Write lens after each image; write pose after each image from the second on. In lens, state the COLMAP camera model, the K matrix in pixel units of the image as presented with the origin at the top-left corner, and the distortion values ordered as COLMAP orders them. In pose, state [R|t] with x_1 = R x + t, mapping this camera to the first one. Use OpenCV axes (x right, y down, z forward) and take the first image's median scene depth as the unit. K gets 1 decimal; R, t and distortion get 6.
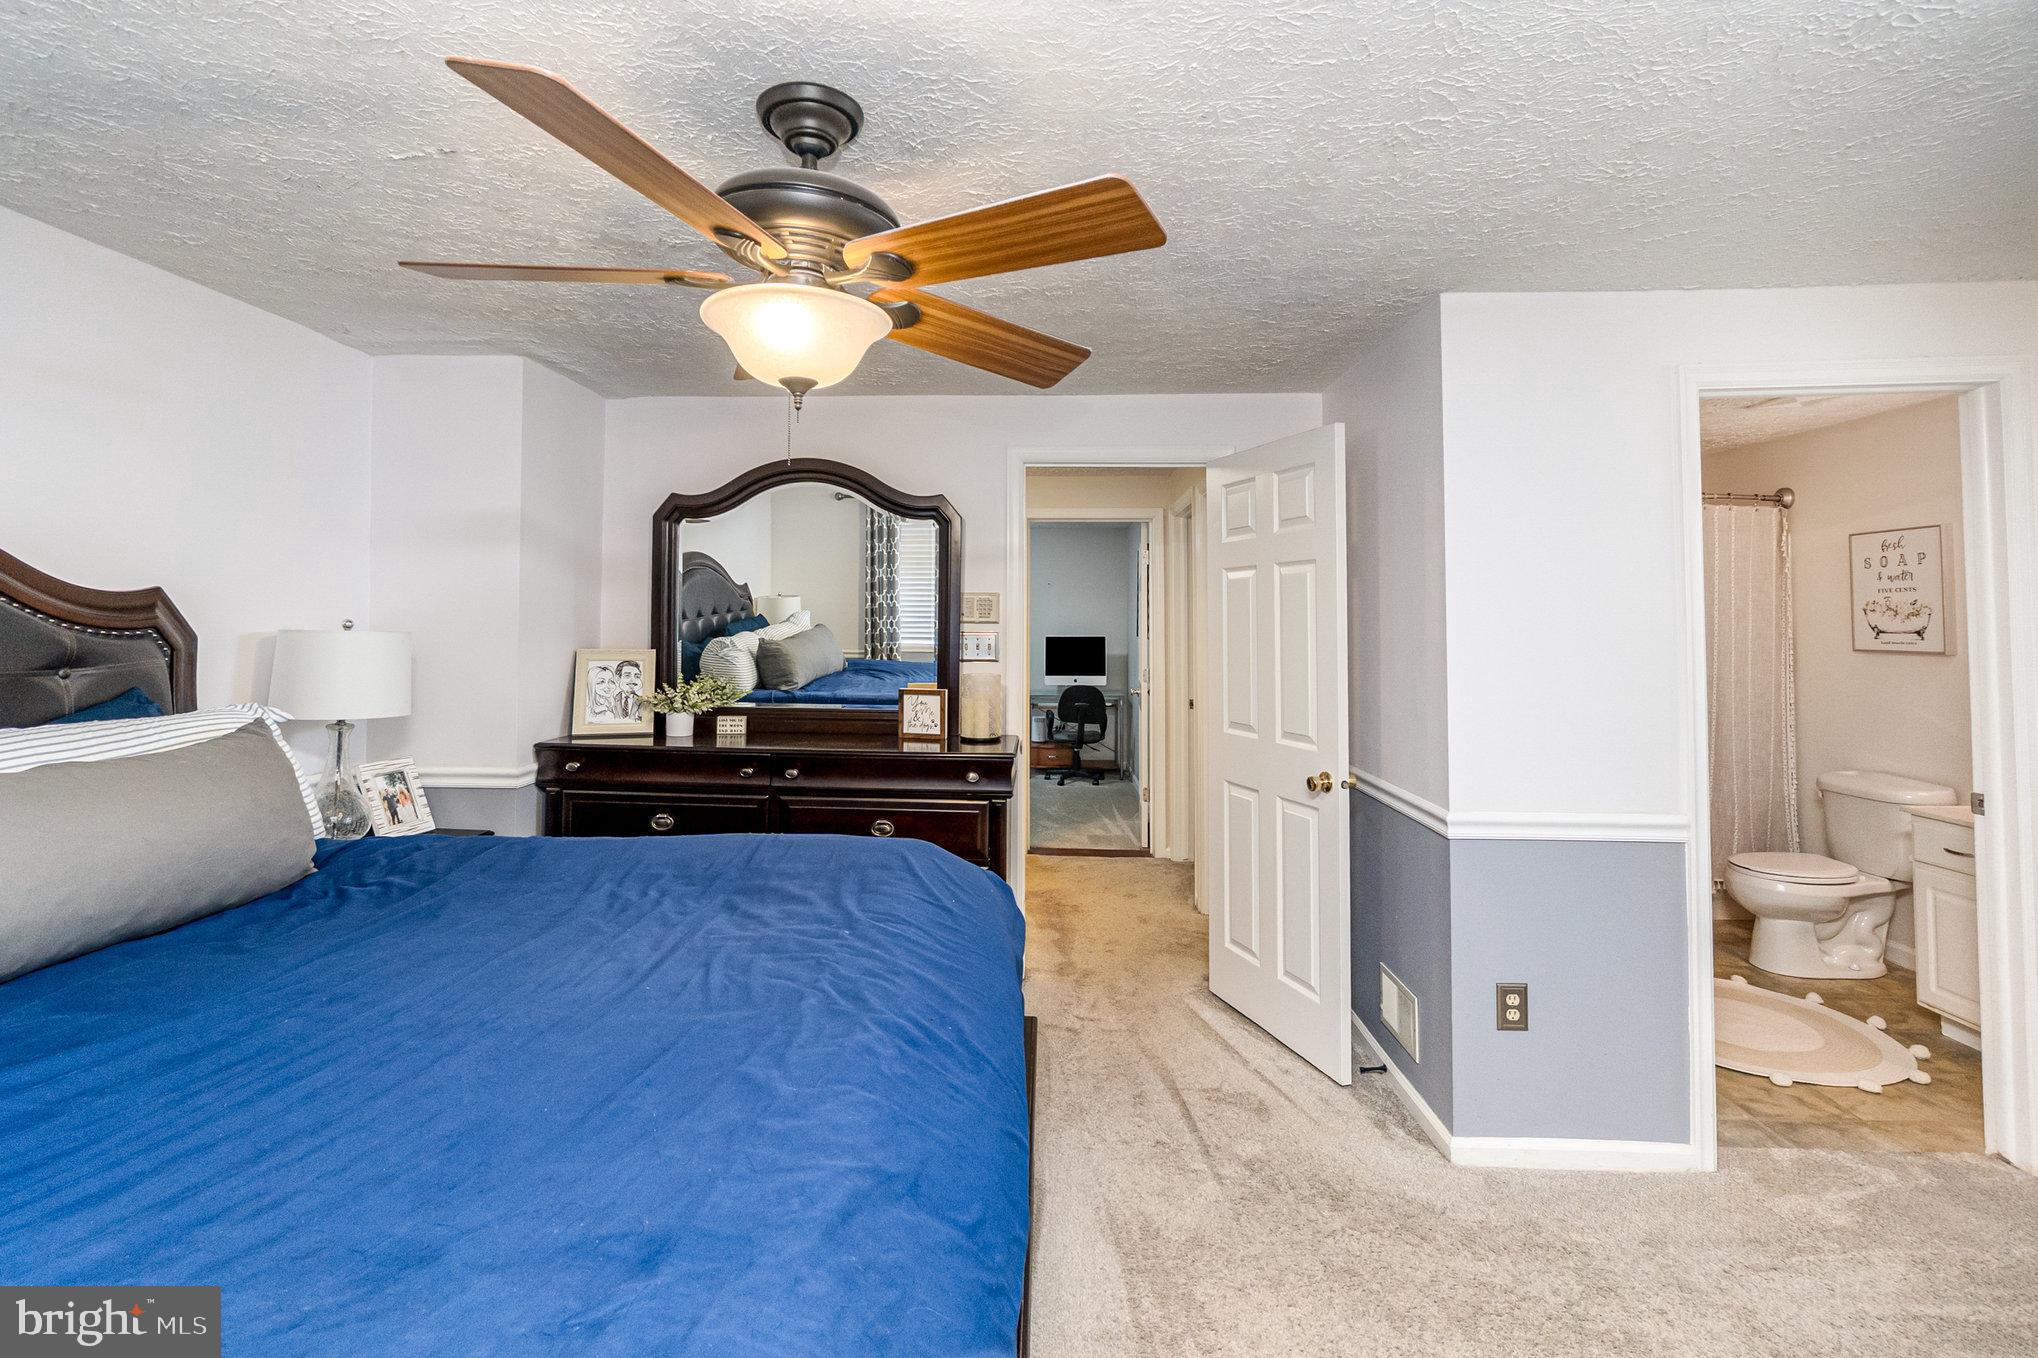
lens RADIAL K [[896.0, 0, 1002.7], [0, 896.0, 585.2], [0, 0, 1]] dist [-0.008262, 0.000610]
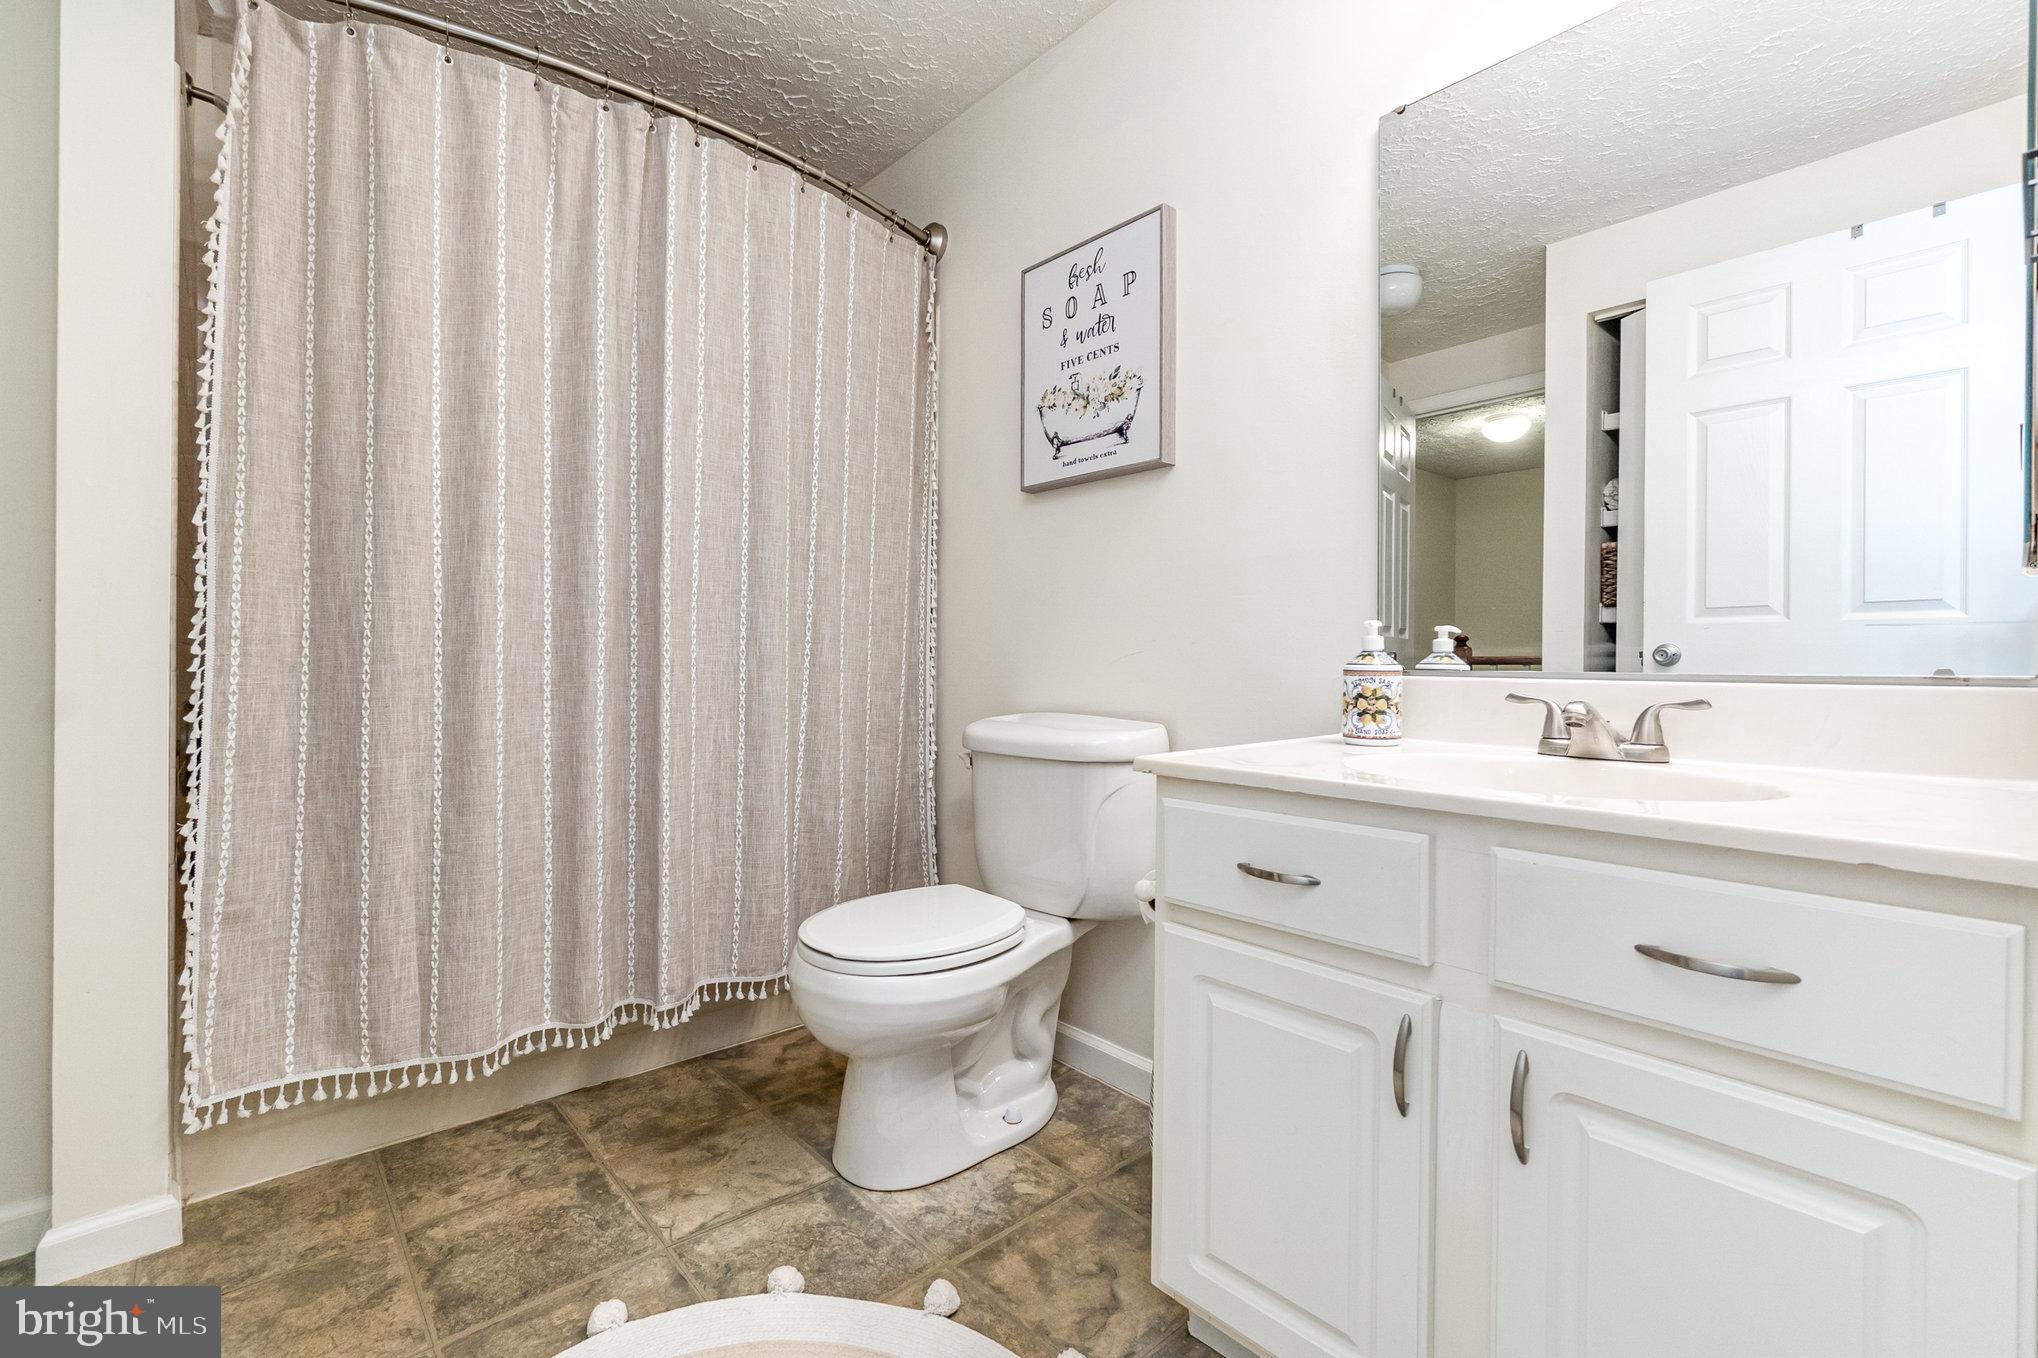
lens RADIAL K [[896.0, 0, 1012.1], [0, 896.0, 664.9], [0, 0, 1]] dist [-0.008262, 0.000610]
pose [[0.699353, -0.002006, 0.714773, 0.604861], [-0.032022, 0.998904, 0.034135, 0.170571], [-0.714058, -0.046760, 0.698523, 0.663949]]
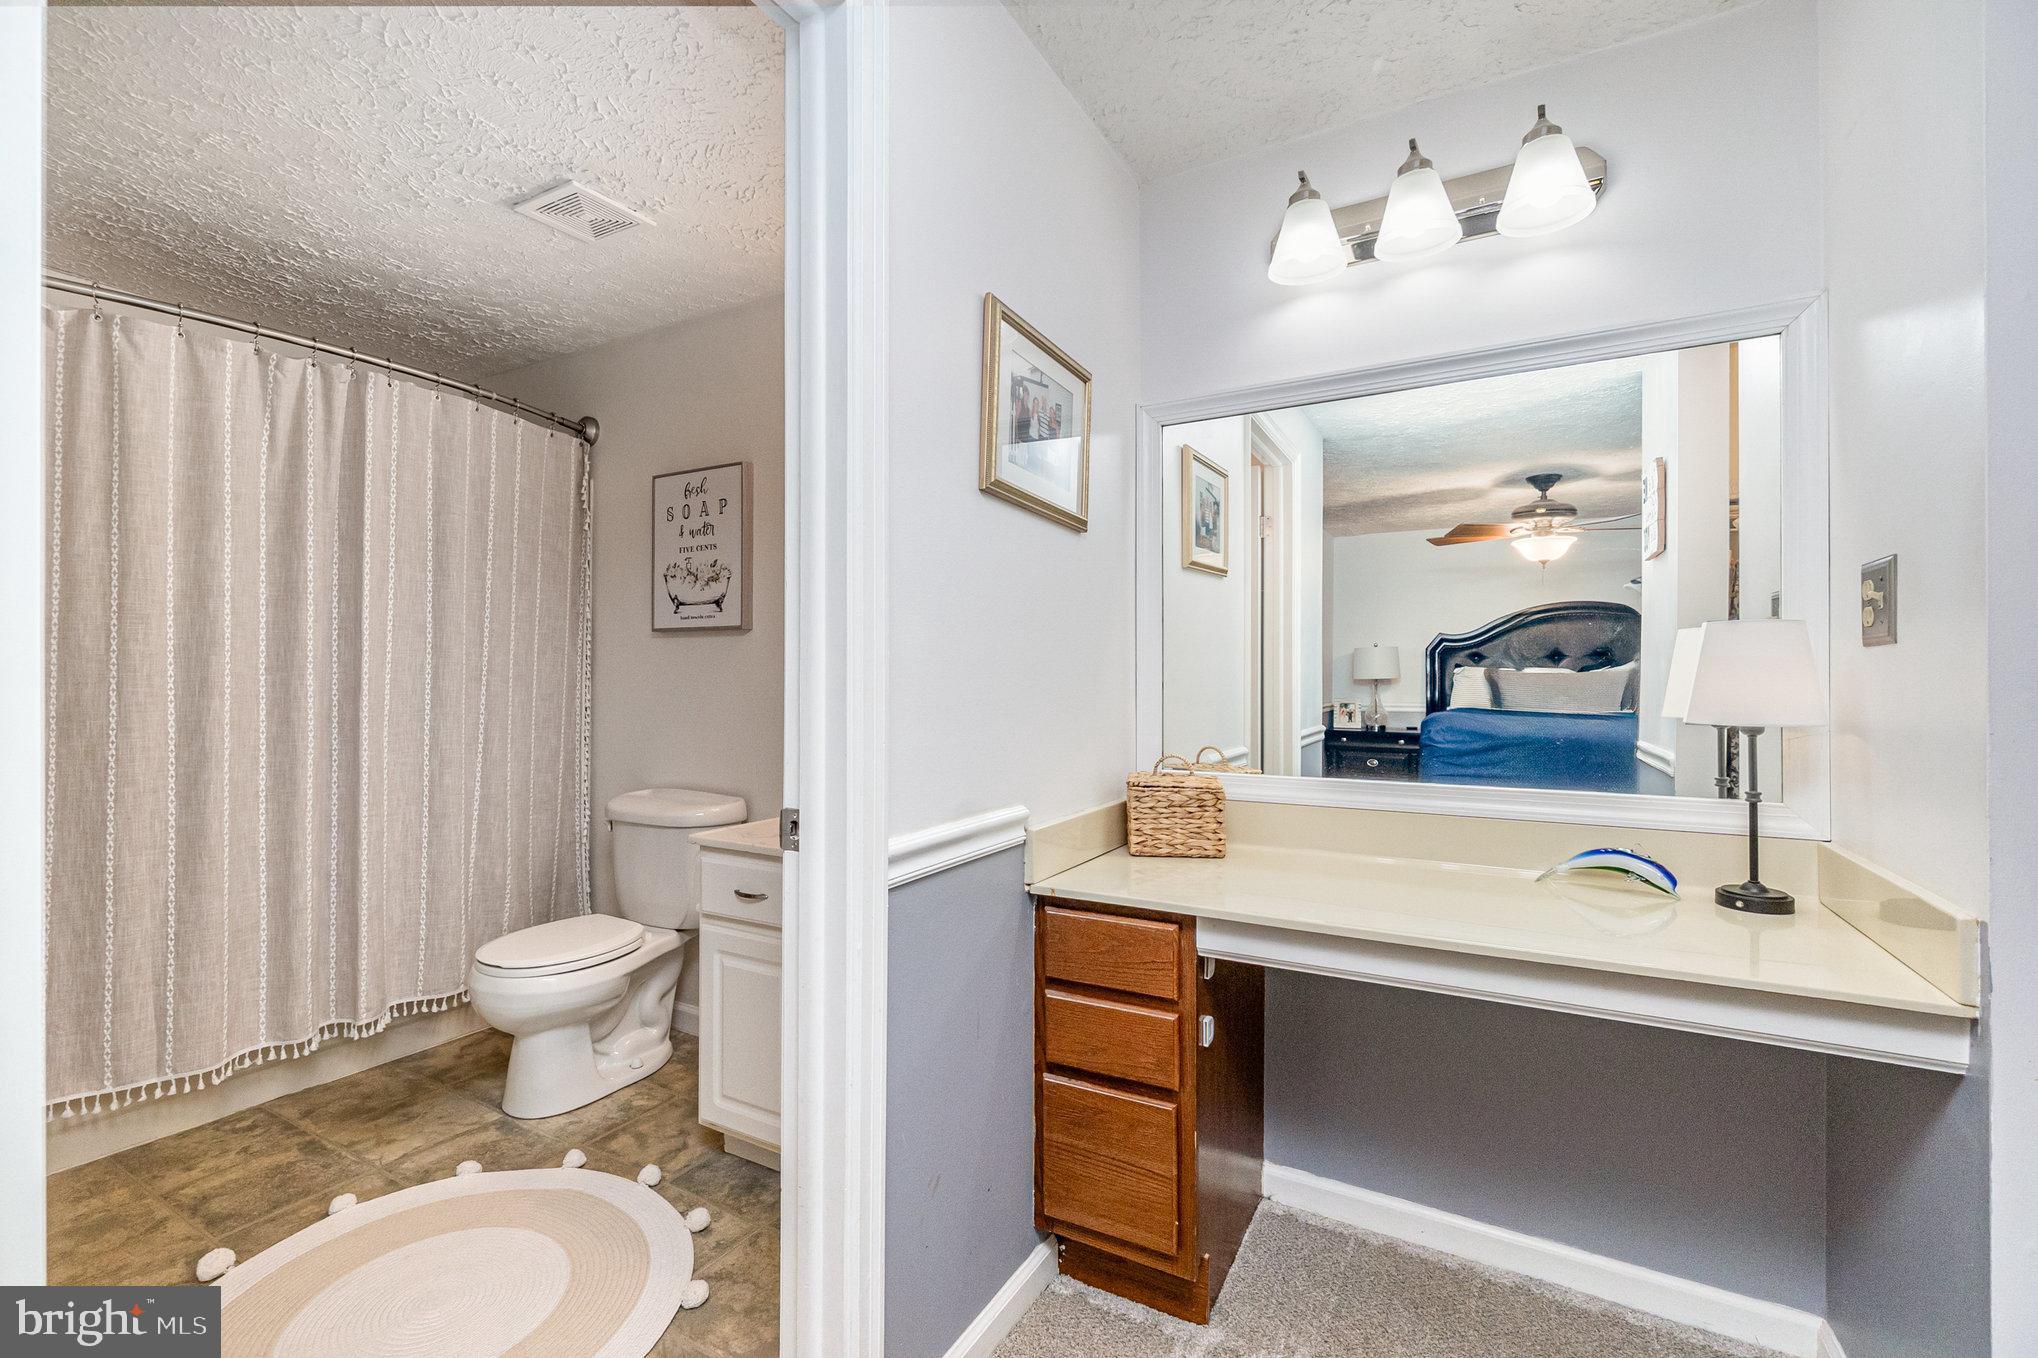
lens RADIAL K [[896.0, 0, 1022.0], [0, 896.0, 668.7], [0, 0, 1]] dist [-0.008262, 0.000610]
pose [[0.432088, 0.003719, 0.901824, 0.433100], [-0.037065, 0.999220, 0.013639, 0.089342], [-0.901069, -0.039319, 0.431889, 0.412680]]
